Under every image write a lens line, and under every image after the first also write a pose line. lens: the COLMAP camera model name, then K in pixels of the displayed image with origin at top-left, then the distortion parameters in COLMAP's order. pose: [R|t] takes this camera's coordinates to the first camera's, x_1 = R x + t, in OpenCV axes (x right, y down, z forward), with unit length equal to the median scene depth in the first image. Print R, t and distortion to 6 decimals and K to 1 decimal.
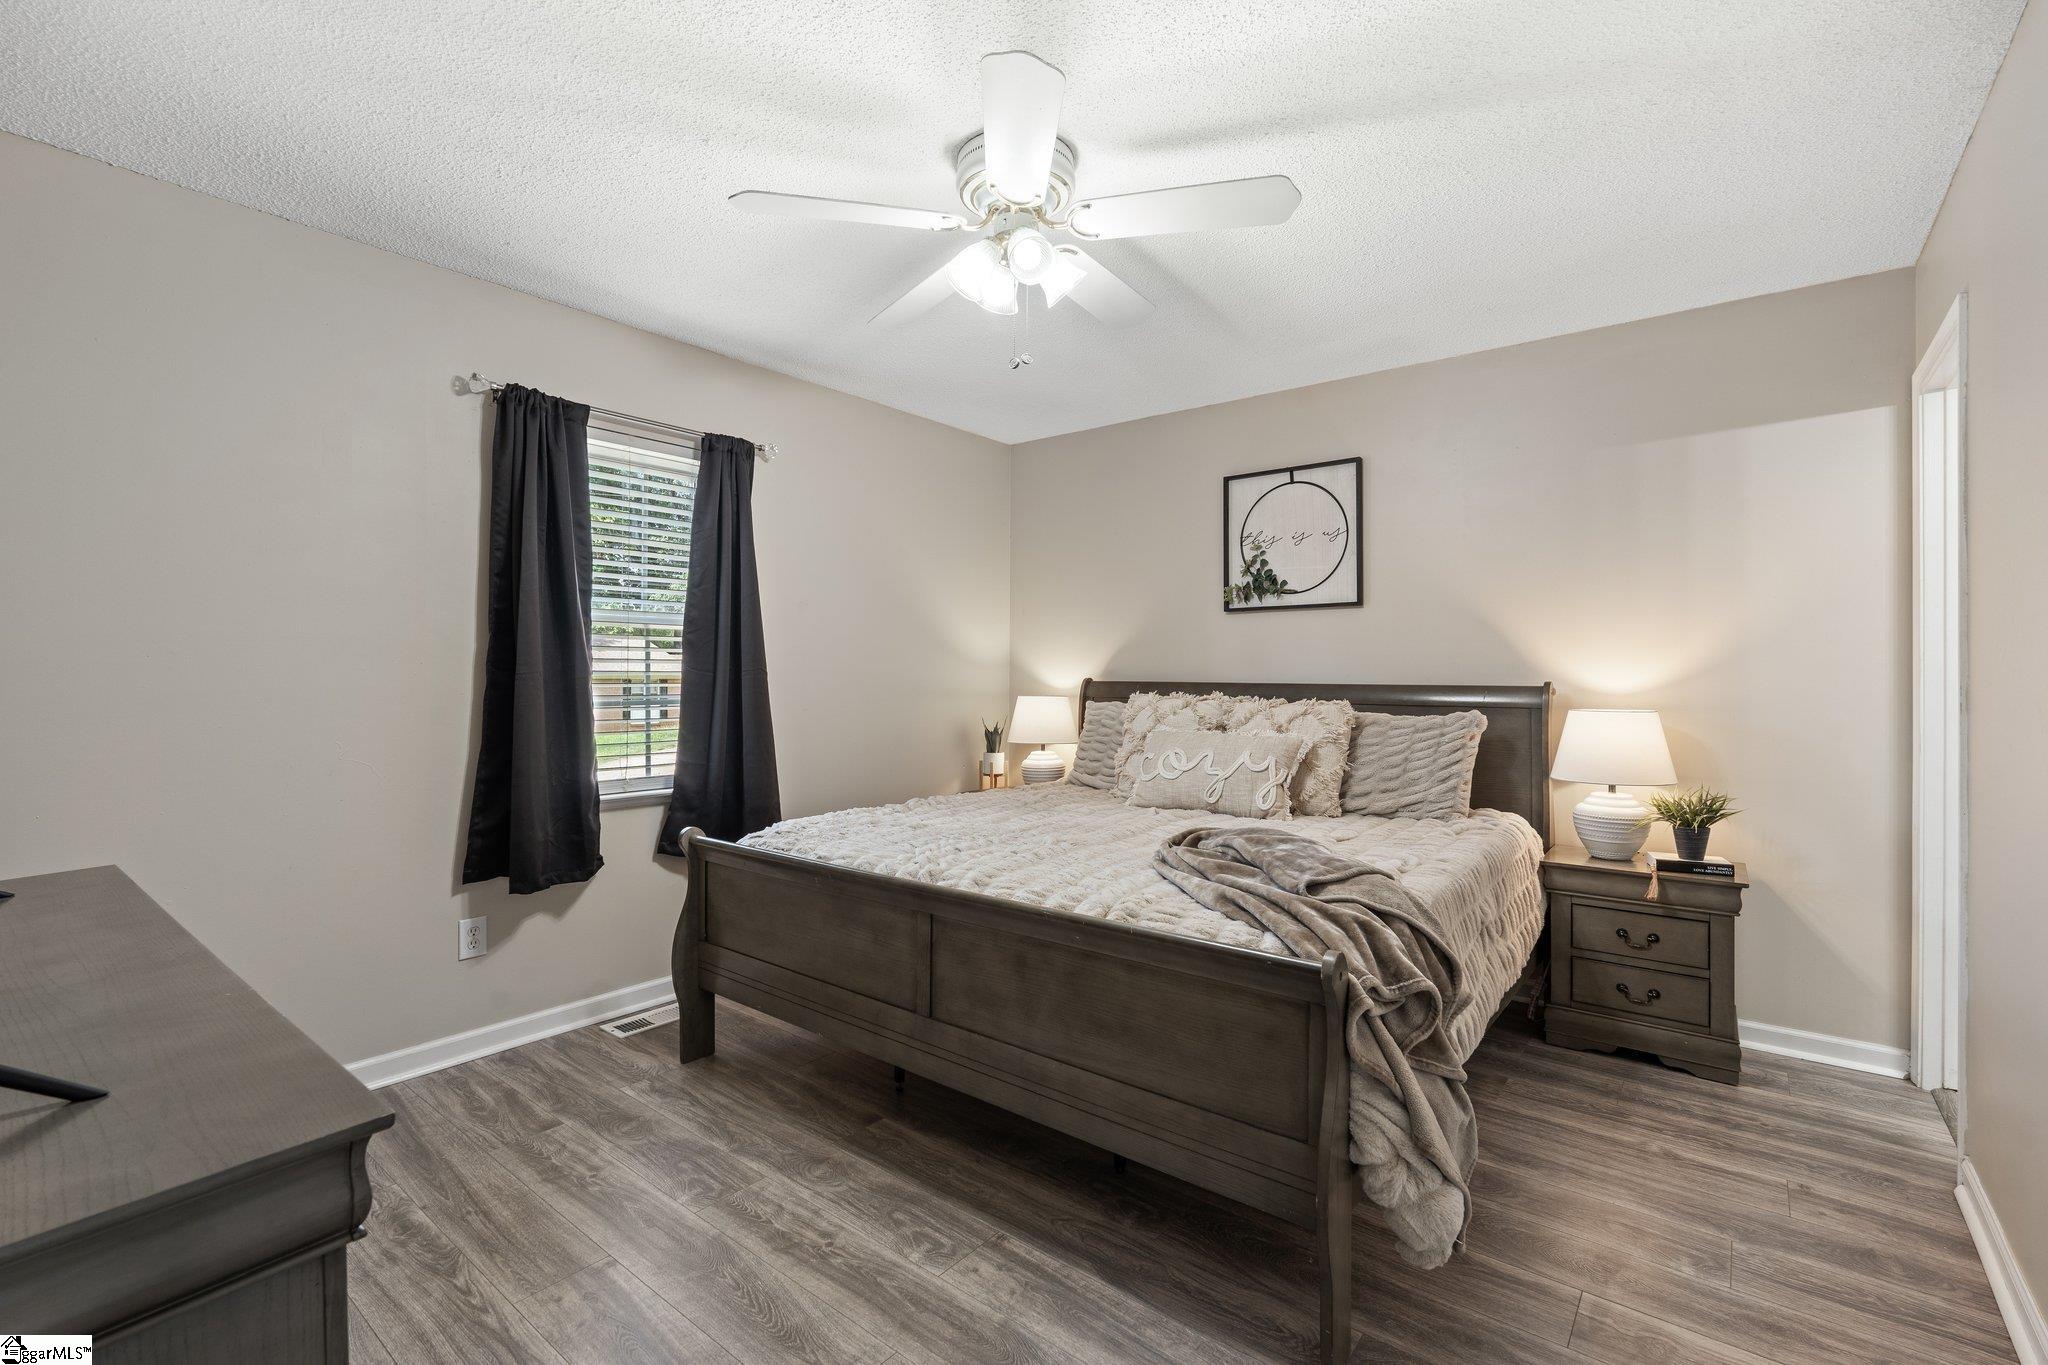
lens RADIAL K [[906.3, 0, 1021.8], [0, 906.3, 673.9], [0, 0, 1]] dist [-0.004932, 0.000117]
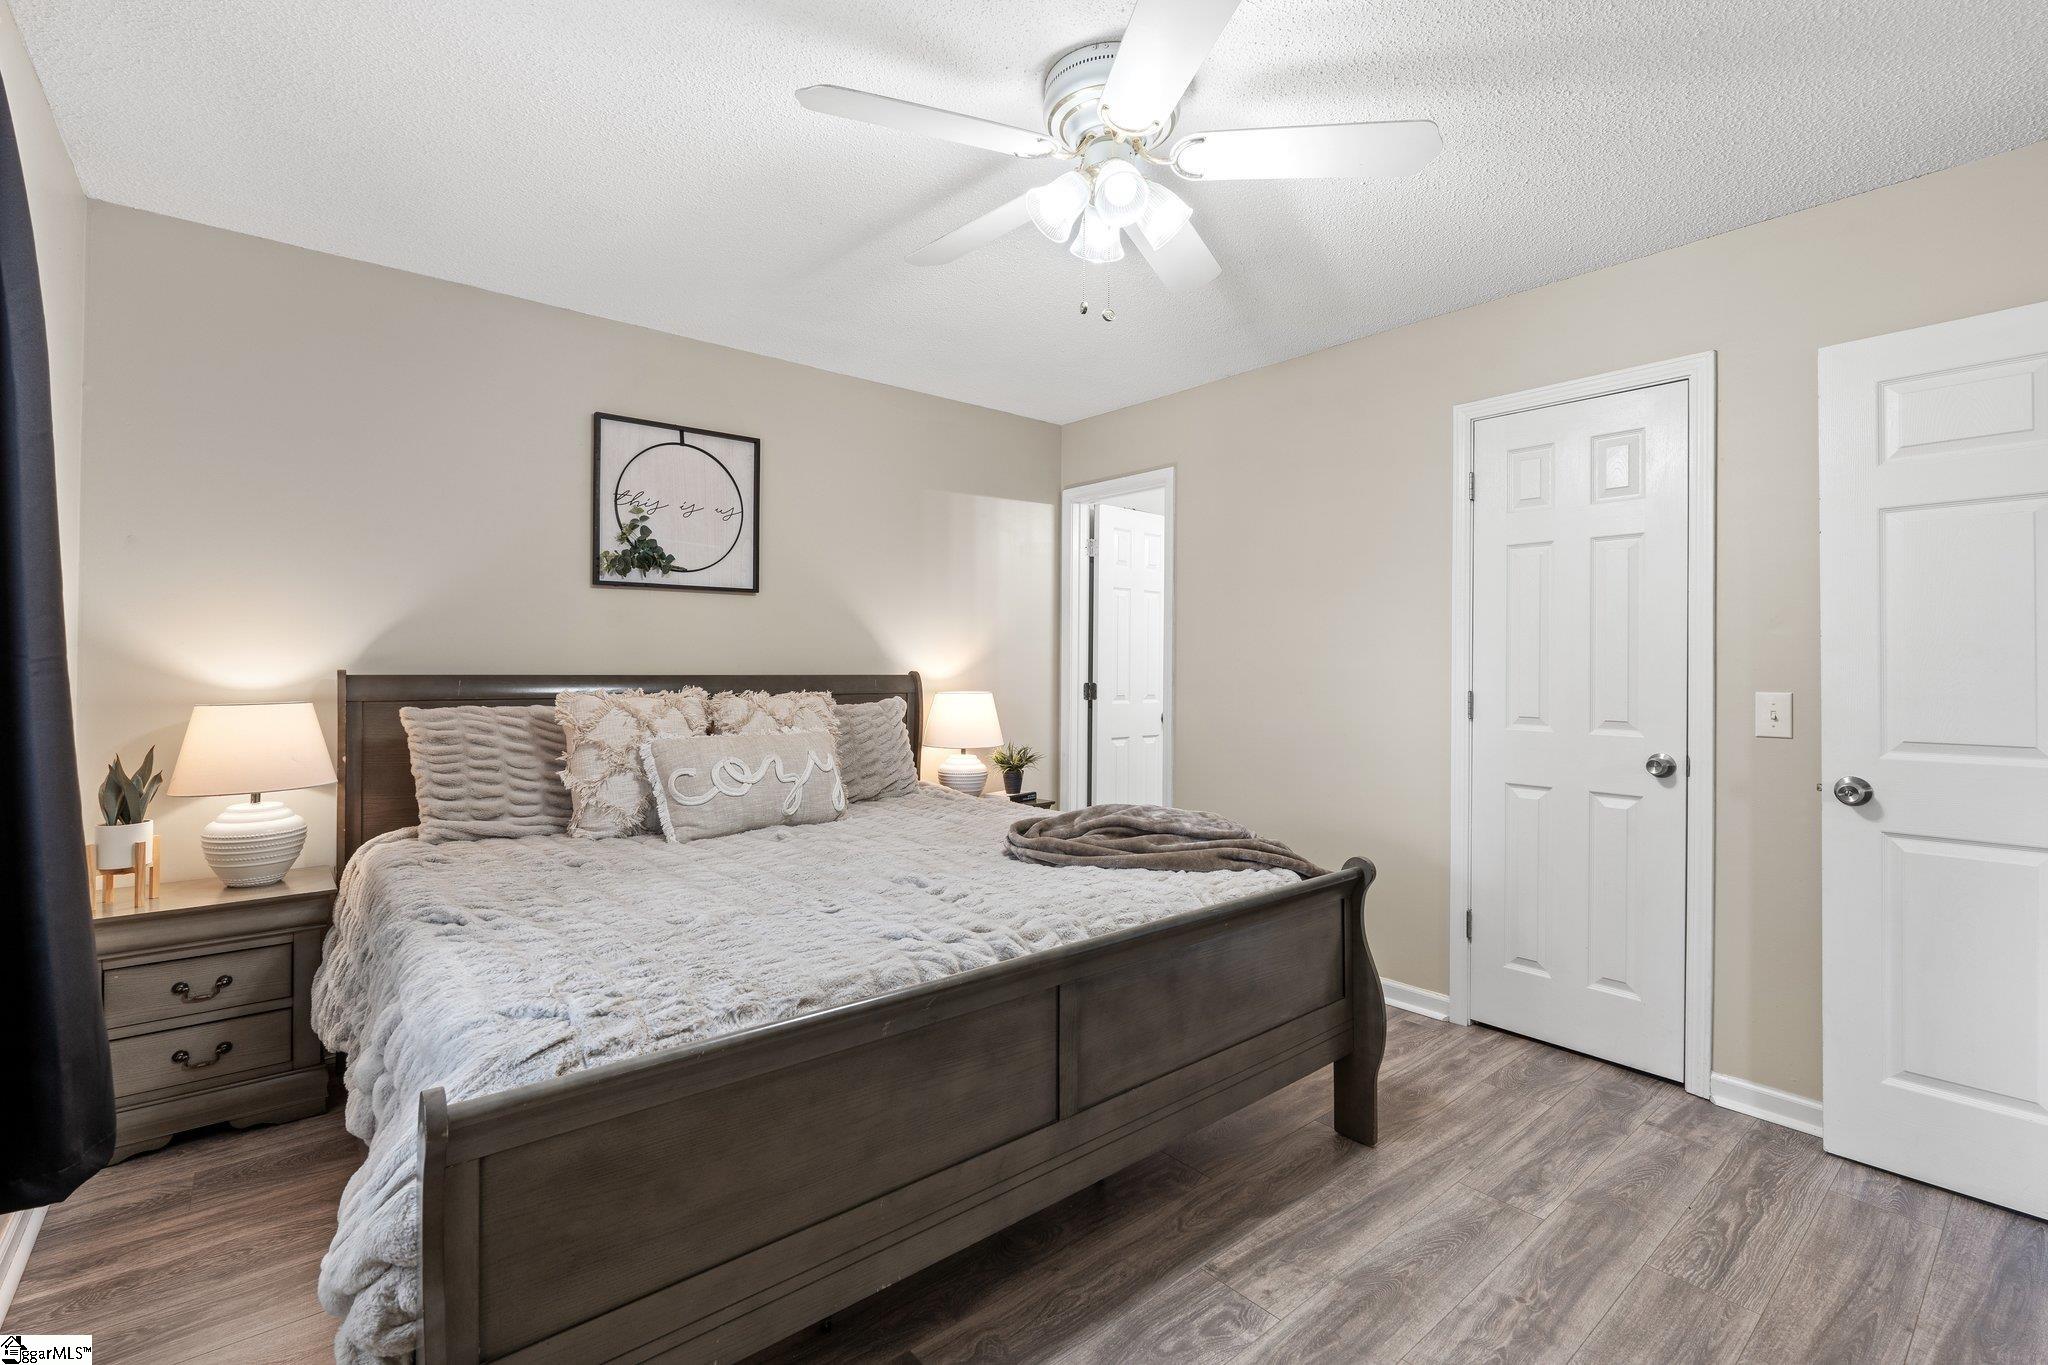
lens RADIAL K [[906.3, 0, 1021.8], [0, 906.3, 673.9], [0, 0, 1]] dist [-0.004932, 0.000117]
pose [[0.198576, -0.013802, 0.979988, -0.490343], [-0.001665, 0.999895, 0.014420, -0.003867], [-0.980084, -0.004495, 0.198532, 0.507577]]
